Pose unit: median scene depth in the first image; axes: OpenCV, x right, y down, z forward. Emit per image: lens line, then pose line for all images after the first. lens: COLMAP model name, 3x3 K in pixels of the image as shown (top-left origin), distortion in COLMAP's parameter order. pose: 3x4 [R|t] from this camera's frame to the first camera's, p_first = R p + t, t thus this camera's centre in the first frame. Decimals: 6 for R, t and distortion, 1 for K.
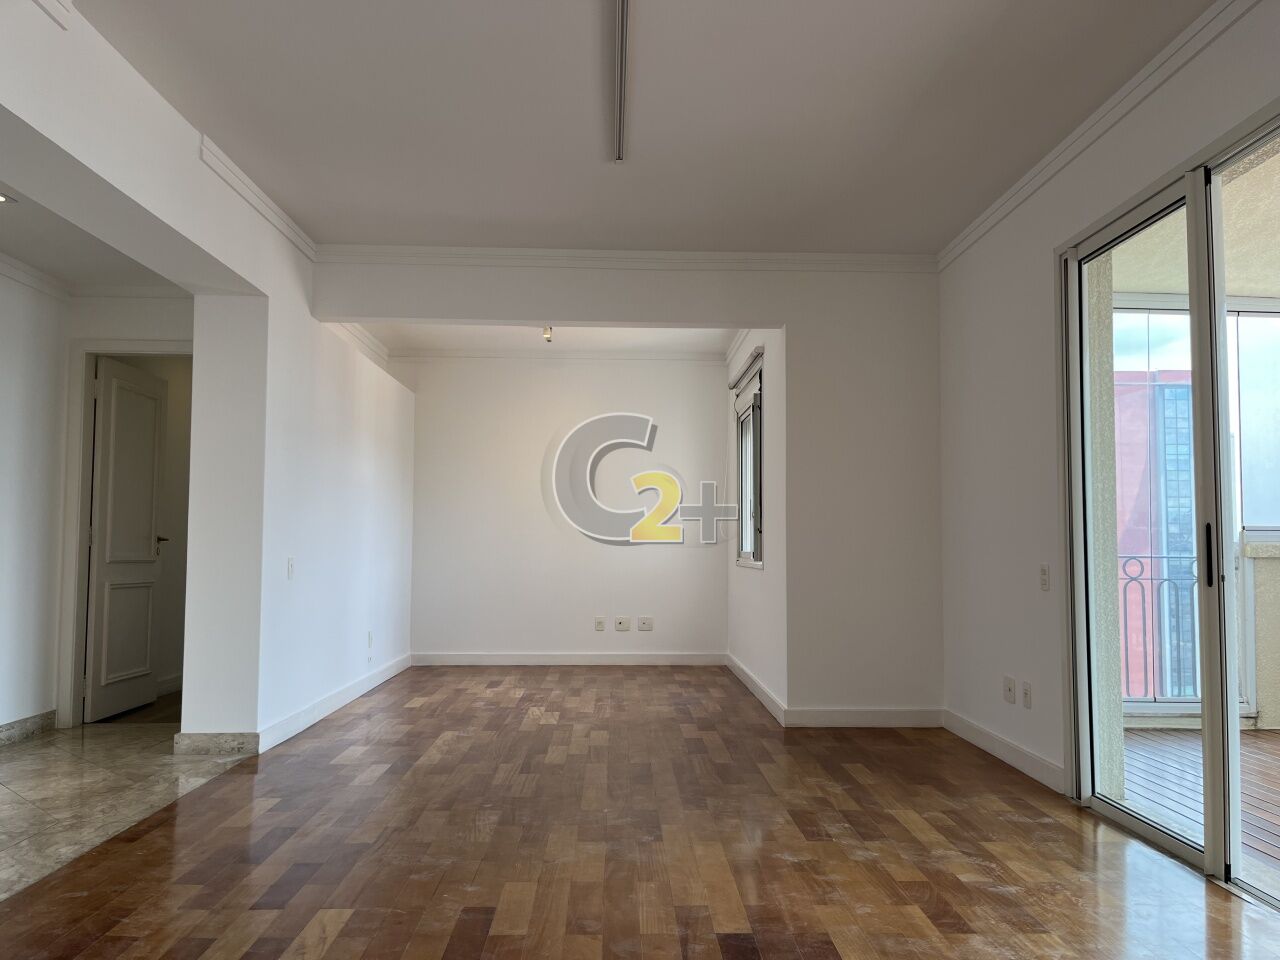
lens RADIAL K [[970.1, 0, 643.6], [0, 970.1, 485.0], [0, 0, 1]] dist [0.067936, -0.090509]
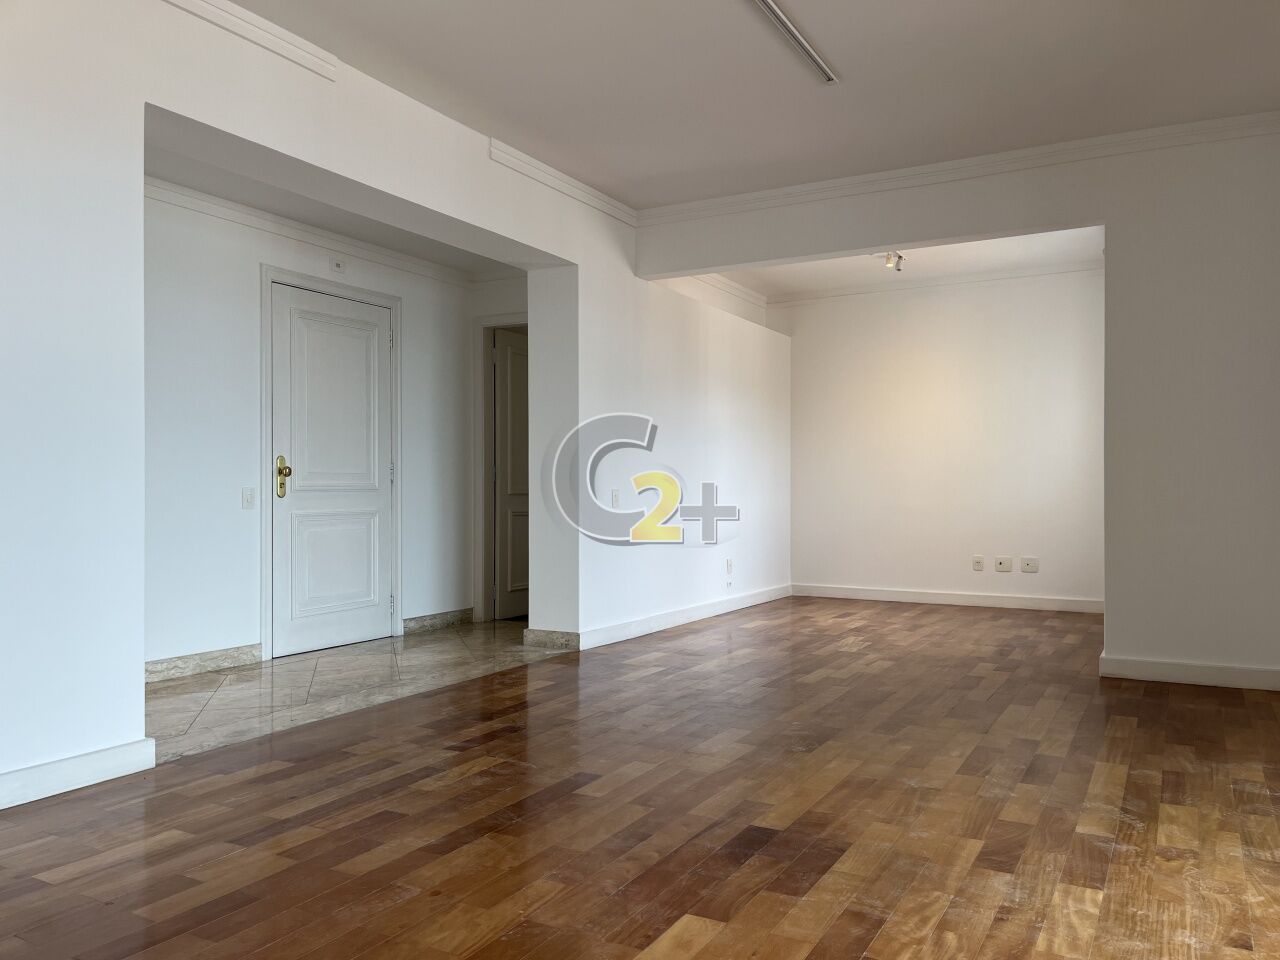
lens RADIAL K [[970.1, 0, 641.4], [0, 970.1, 487.8], [0, 0, 1]] dist [0.067936, -0.090509]
pose [[0.859817, -0.005658, -0.510570, 0.364427], [0.035696, 0.998158, 0.049053, 0.024576], [0.509352, -0.060402, 0.858436, 0.033851]]
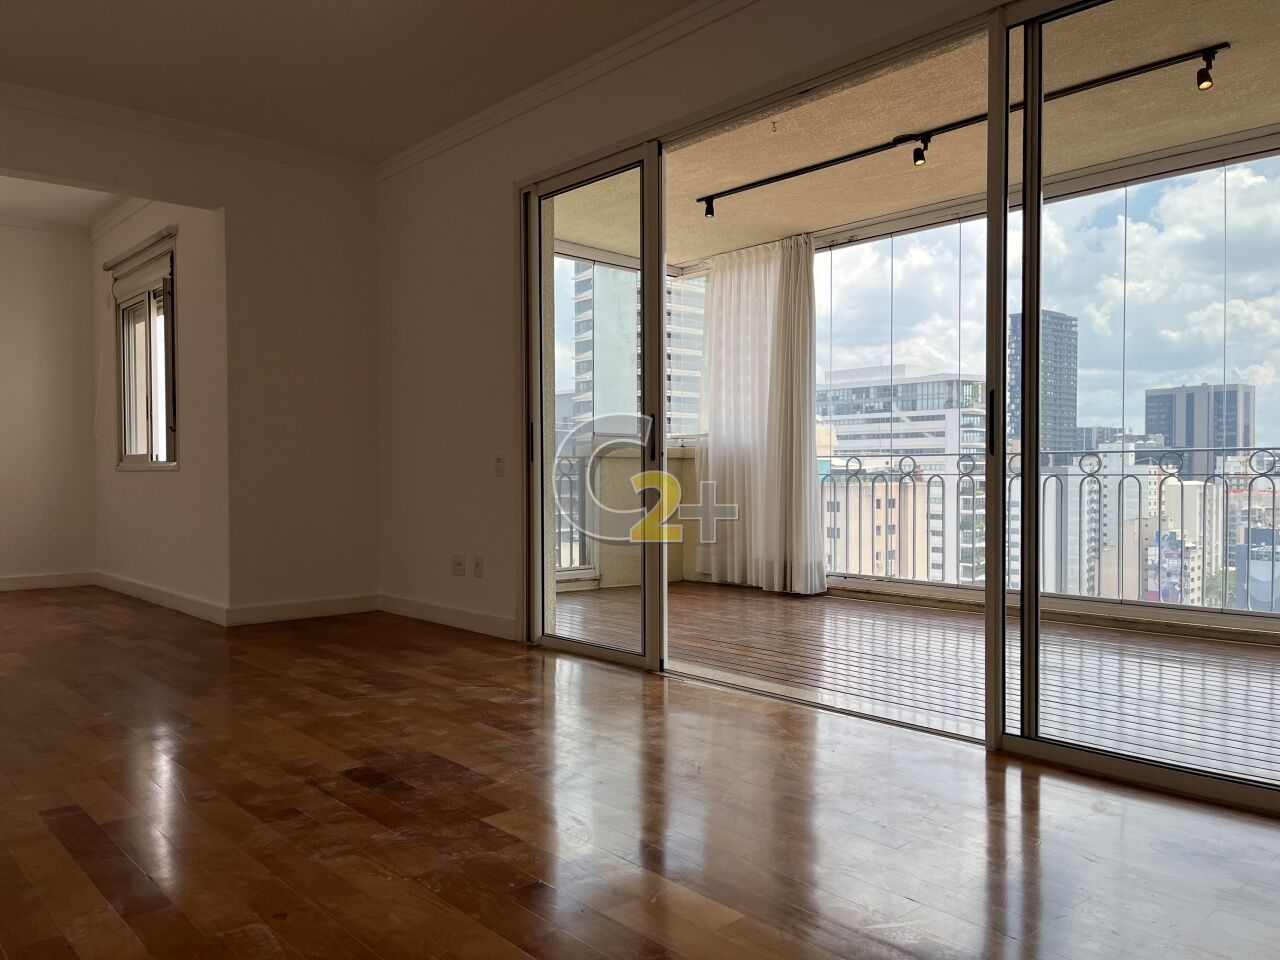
lens RADIAL K [[970.1, 0, 648.6], [0, 970.1, 492.5], [0, 0, 1]] dist [0.067936, -0.090509]
pose [[0.764412, -0.021666, 0.644363, -0.248184], [-0.034823, 0.996589, 0.074820, 0.039434], [-0.643787, -0.079632, 0.761050, -0.015727]]
